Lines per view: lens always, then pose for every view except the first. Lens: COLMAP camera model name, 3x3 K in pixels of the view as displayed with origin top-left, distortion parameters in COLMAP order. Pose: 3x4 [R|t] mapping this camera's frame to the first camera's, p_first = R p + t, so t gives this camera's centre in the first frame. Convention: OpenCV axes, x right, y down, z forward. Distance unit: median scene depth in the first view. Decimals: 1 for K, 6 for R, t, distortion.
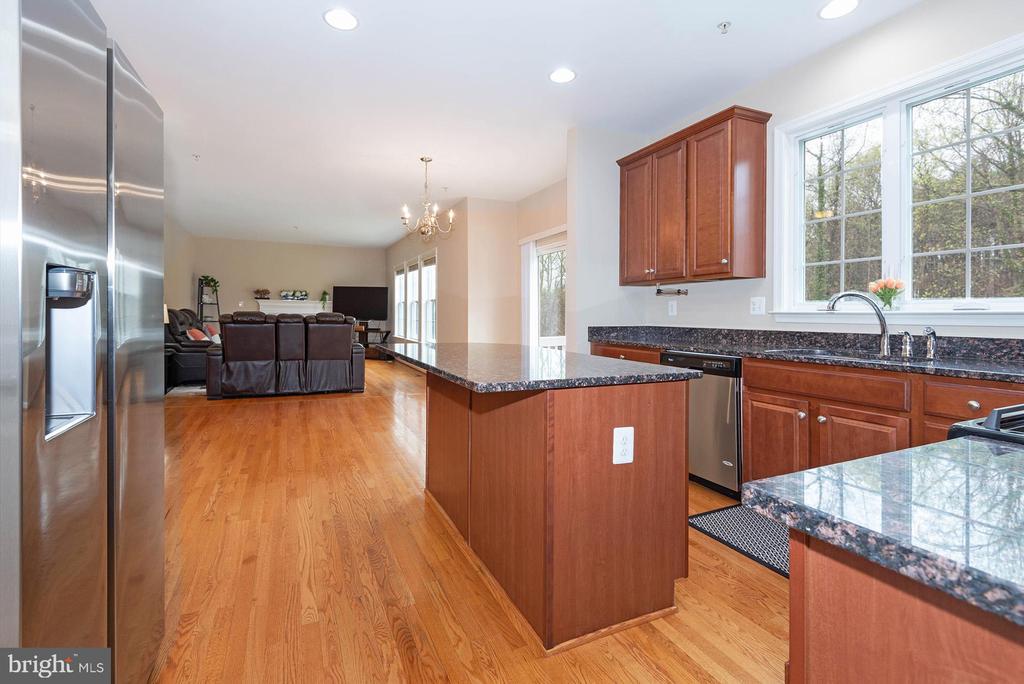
lens RADIAL K [[469.8, 0, 510.7], [0, 469.8, 329.0], [0, 0, 1]] dist [0.002787, 0.000233]
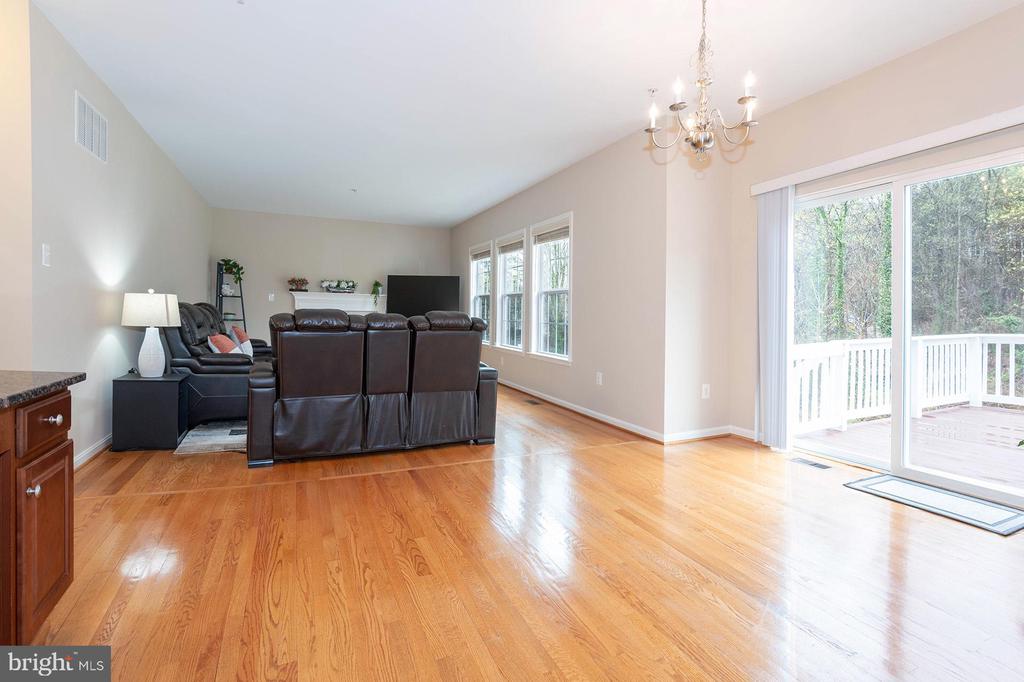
lens RADIAL K [[468.9, 0, 480.9], [0, 468.9, 342.6], [0, 0, 1]] dist [0.036037, 0.000139]
pose [[0.998084, 0.010894, -0.060913, -0.196587], [-0.008709, 0.999313, 0.036014, -0.011097], [0.061264, -0.035415, 0.997493, 0.267455]]
